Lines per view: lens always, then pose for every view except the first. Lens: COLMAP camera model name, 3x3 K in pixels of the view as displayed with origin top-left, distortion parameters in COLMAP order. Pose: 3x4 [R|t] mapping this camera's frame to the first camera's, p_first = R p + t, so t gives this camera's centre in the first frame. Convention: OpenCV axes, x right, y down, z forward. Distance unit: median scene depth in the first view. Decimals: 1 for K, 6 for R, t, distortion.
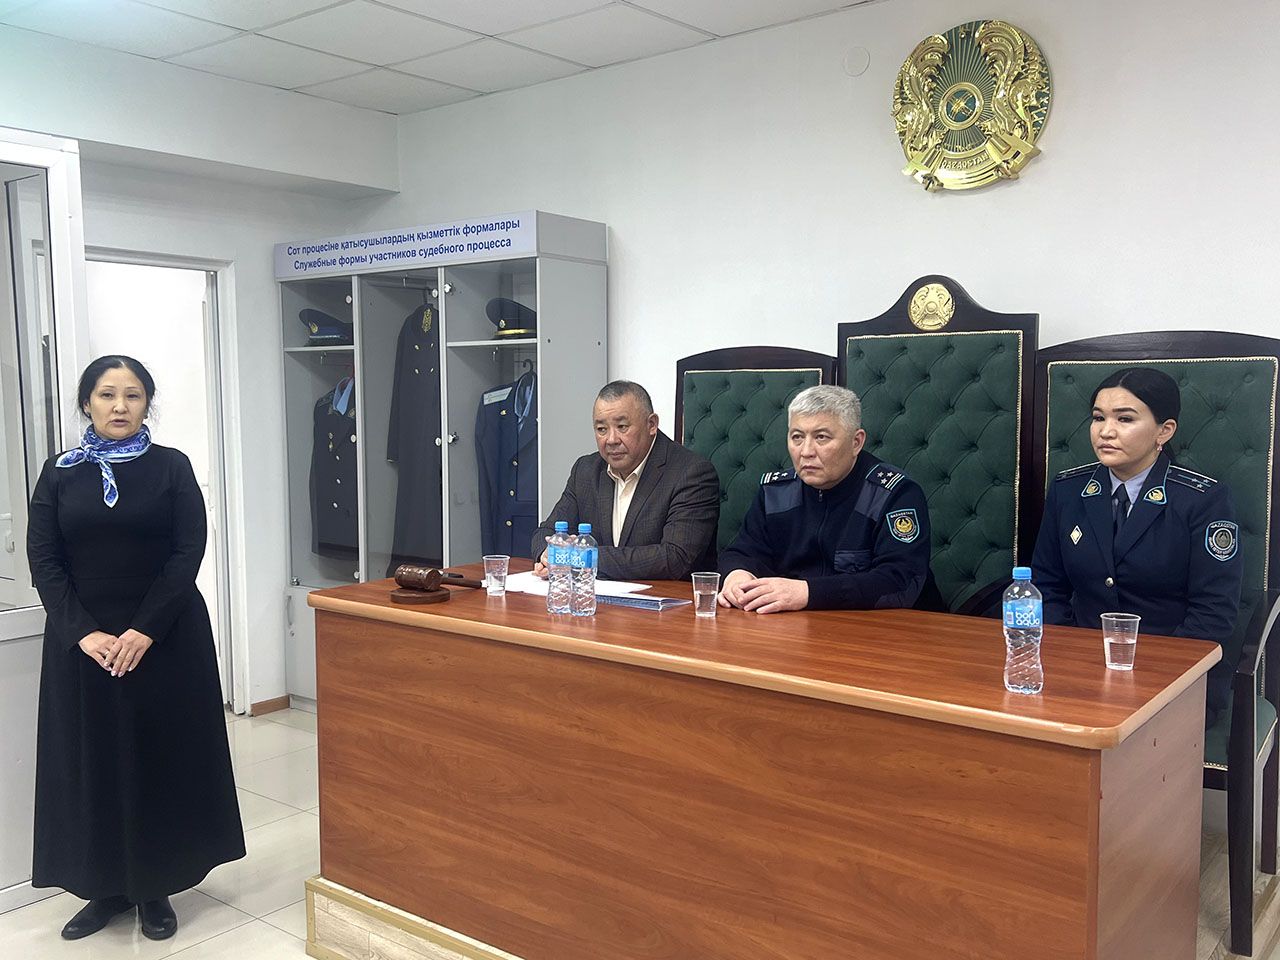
lens RADIAL K [[1191.9, 0, 636.9], [0, 1191.9, 494.9], [0, 0, 1]] dist [0.014726, 0.000000]
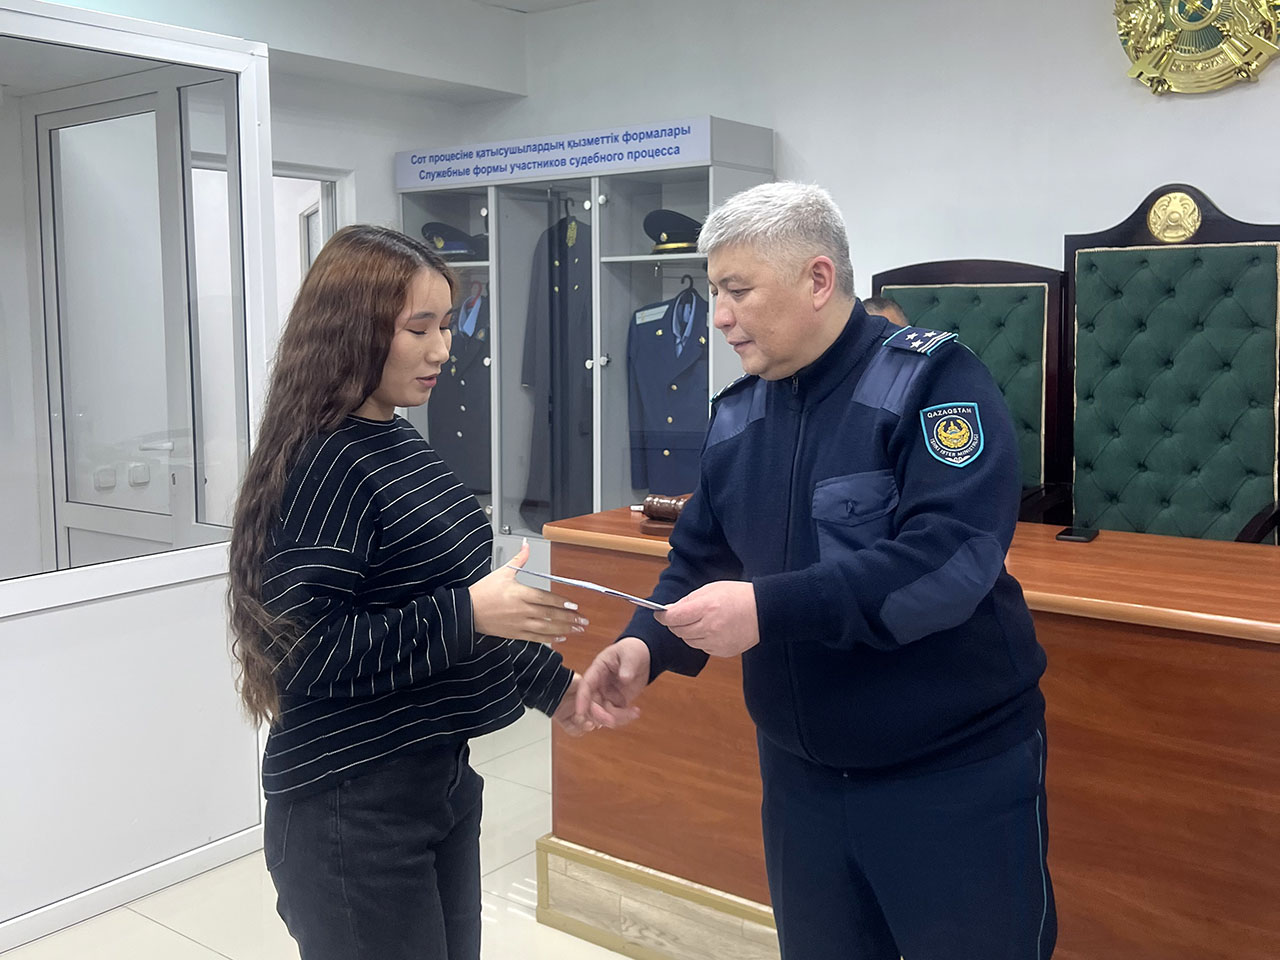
lens RADIAL K [[1340.2, 0, 642.1], [0, 1340.2, 361.6], [0, 0, 1]] dist [0.017478, 0.000000]
pose [[0.999980, -0.005918, 0.002196, -0.175748], [0.006014, 0.998905, -0.046386, 0.001937], [-0.001919, 0.046398, 0.998921, -0.047470]]
